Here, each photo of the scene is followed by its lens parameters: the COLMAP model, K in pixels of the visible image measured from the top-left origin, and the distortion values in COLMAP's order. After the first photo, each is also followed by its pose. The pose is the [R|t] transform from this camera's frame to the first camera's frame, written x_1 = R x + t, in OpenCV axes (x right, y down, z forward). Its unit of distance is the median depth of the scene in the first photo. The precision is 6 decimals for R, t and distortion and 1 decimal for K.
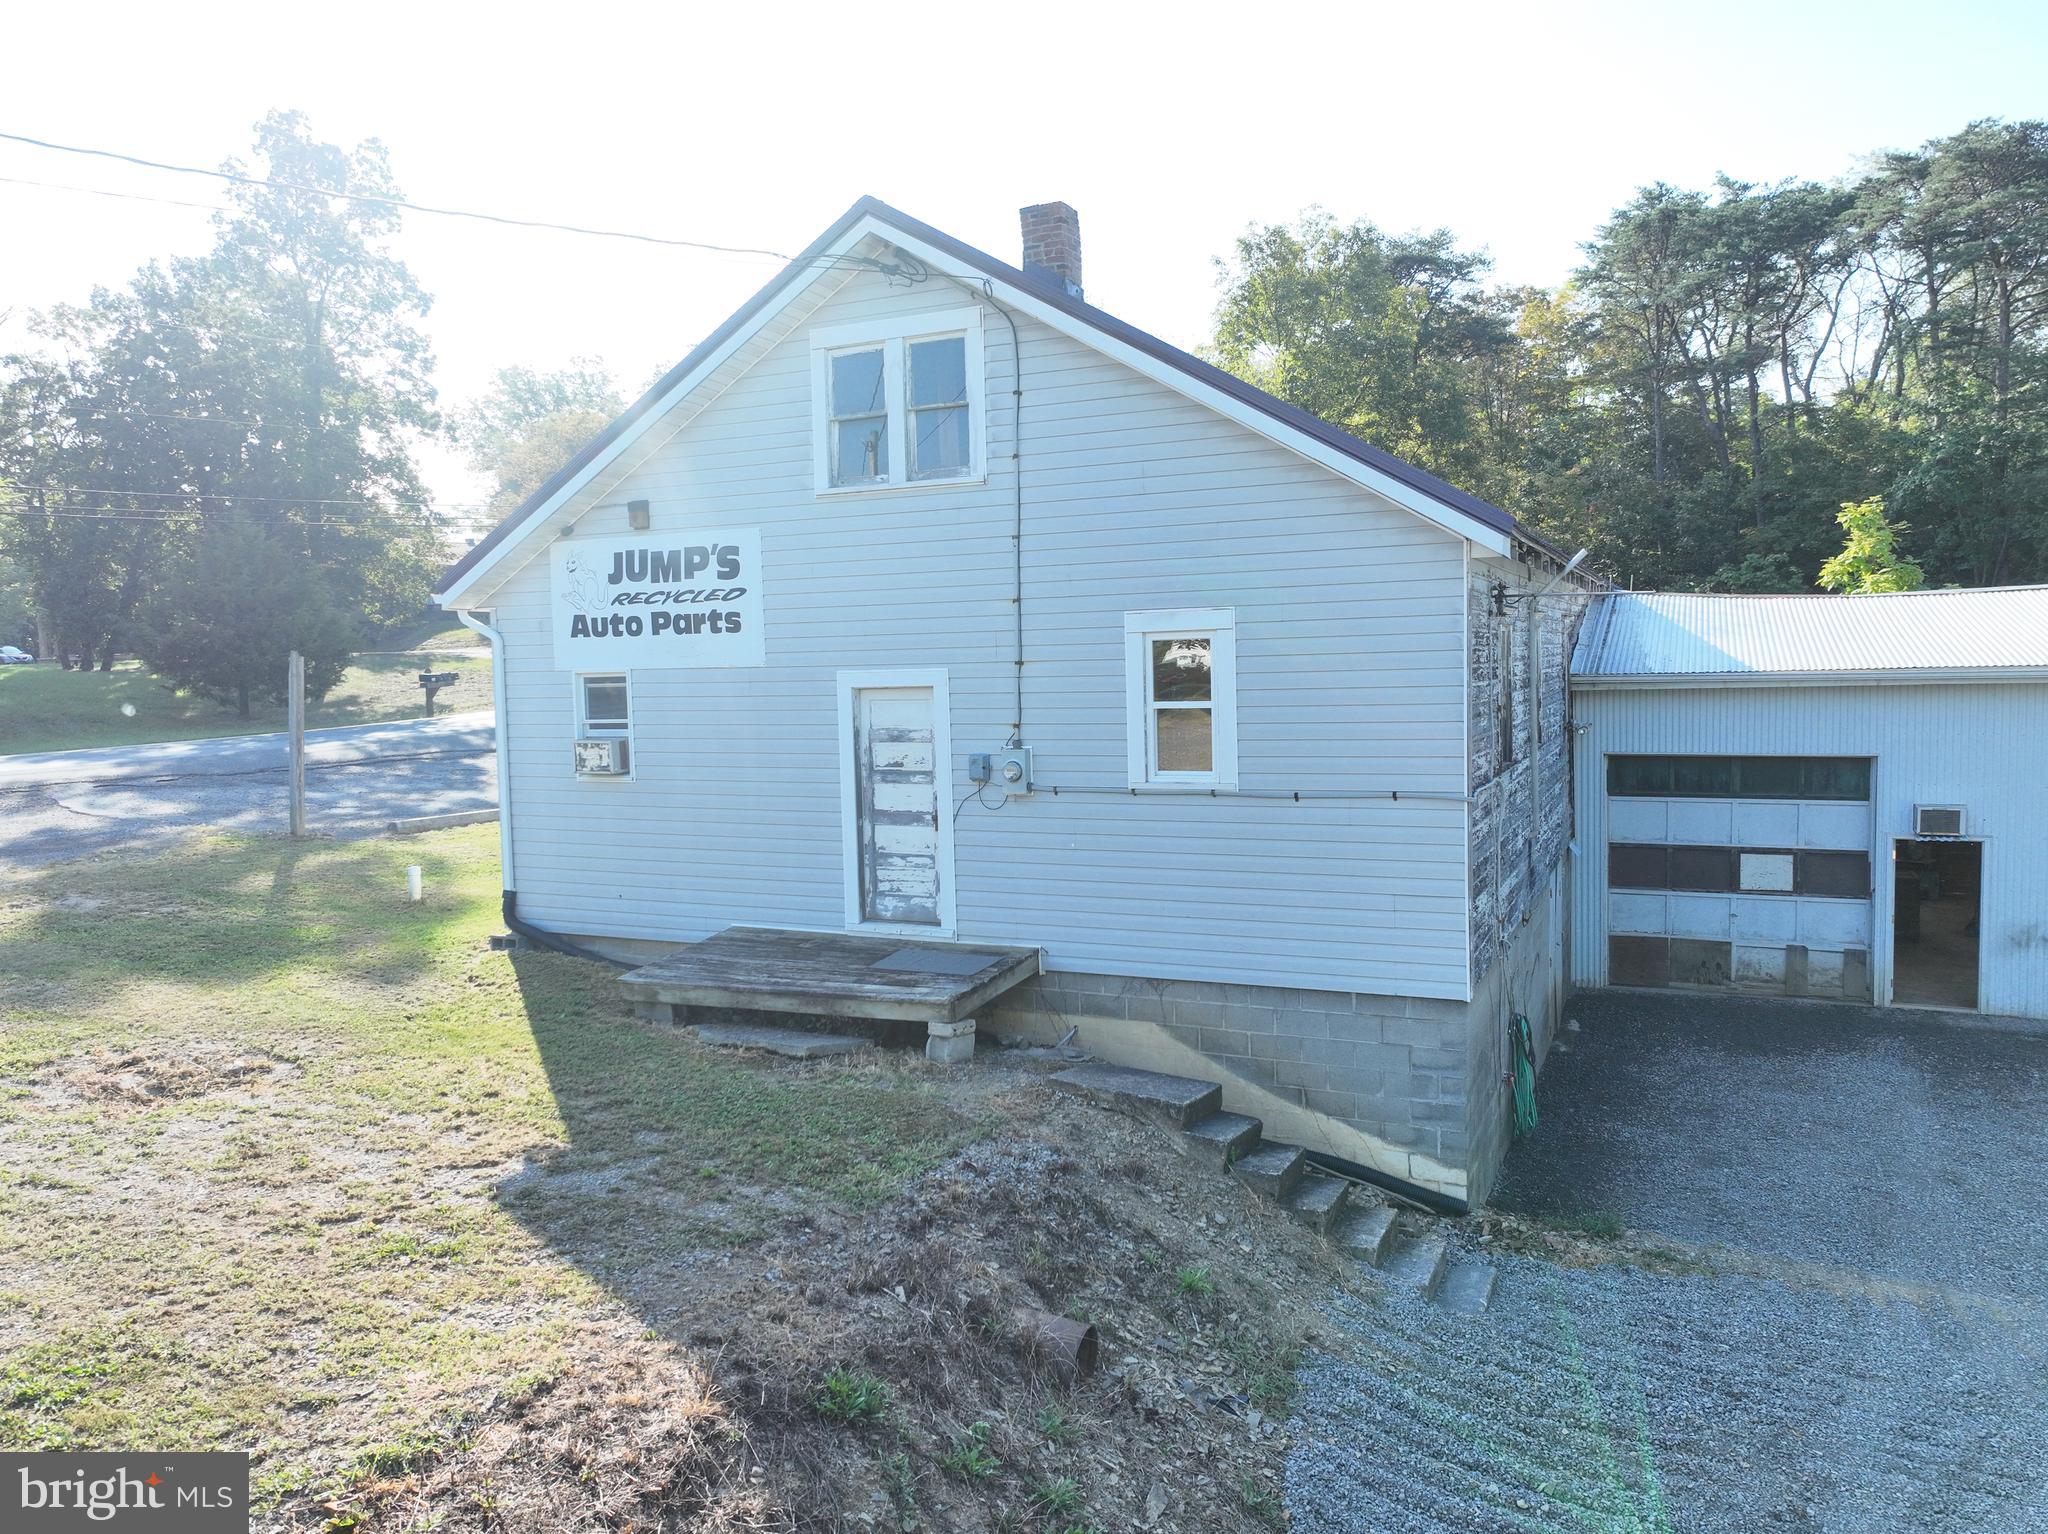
lens RADIAL K [[1439.6, 0, 1031.3], [0, 1439.6, 762.3], [0, 0, 1]] dist [-0.004863, 0.021412]
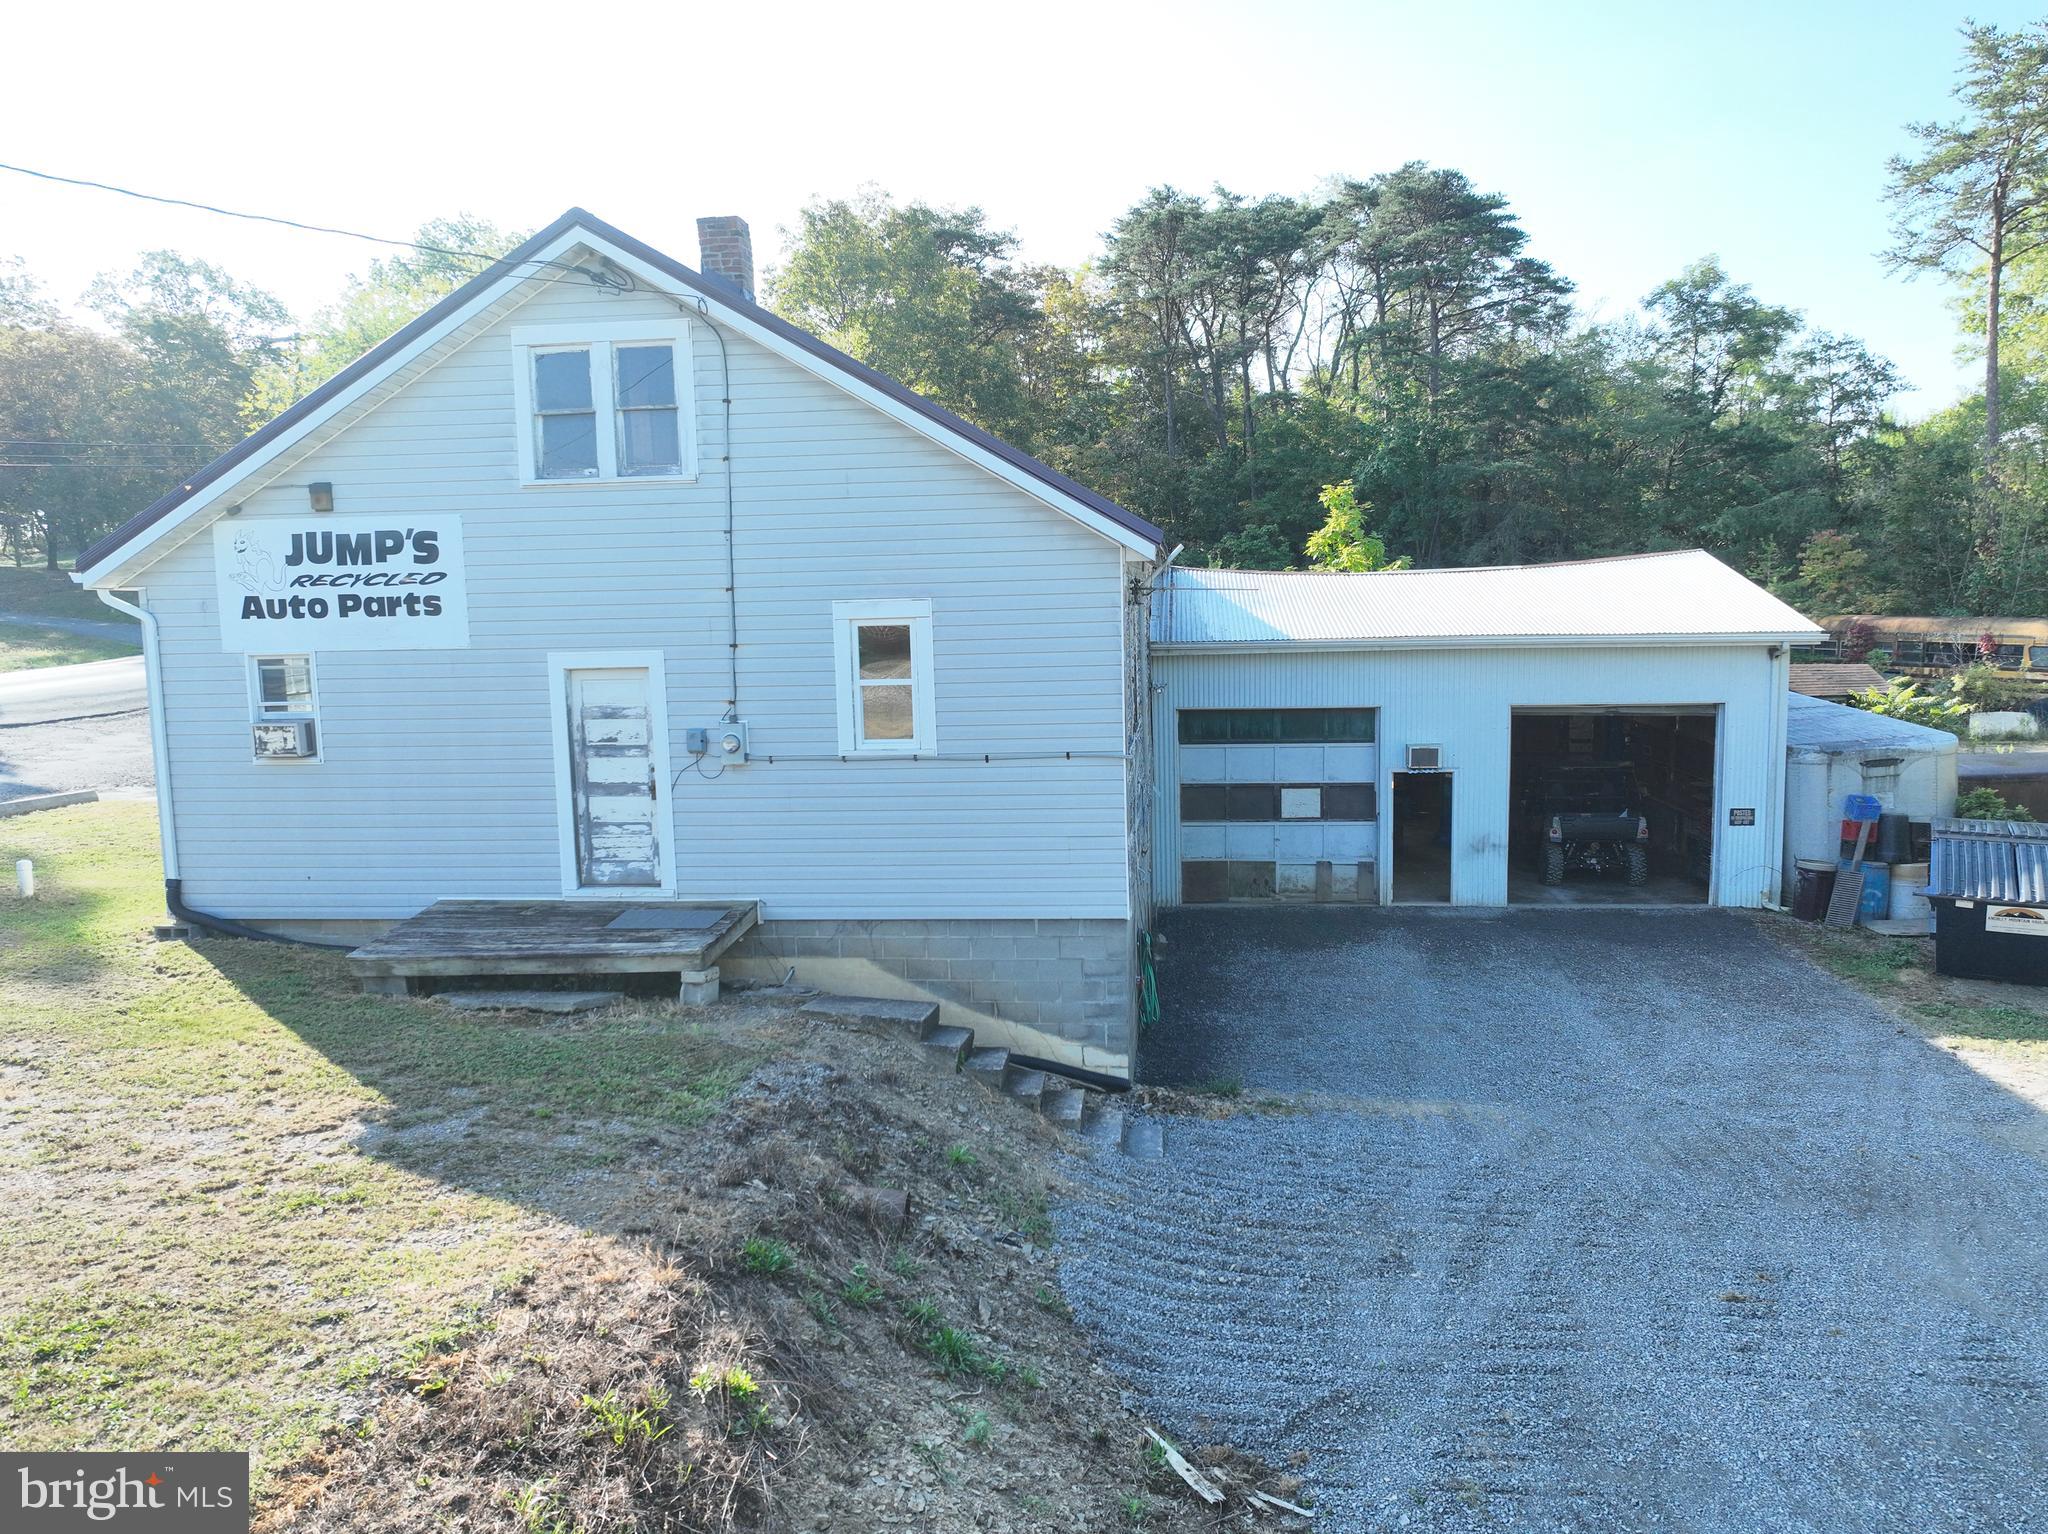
lens RADIAL K [[1439.6, 0, 1031.3], [0, 1439.6, 762.3], [0, 0, 1]] dist [-0.004863, 0.021412]
pose [[0.946466, -0.034315, 0.320973, -0.140792], [0.023095, 0.998984, 0.038697, -0.015810], [-0.321975, -0.029213, 0.946297, -0.118782]]
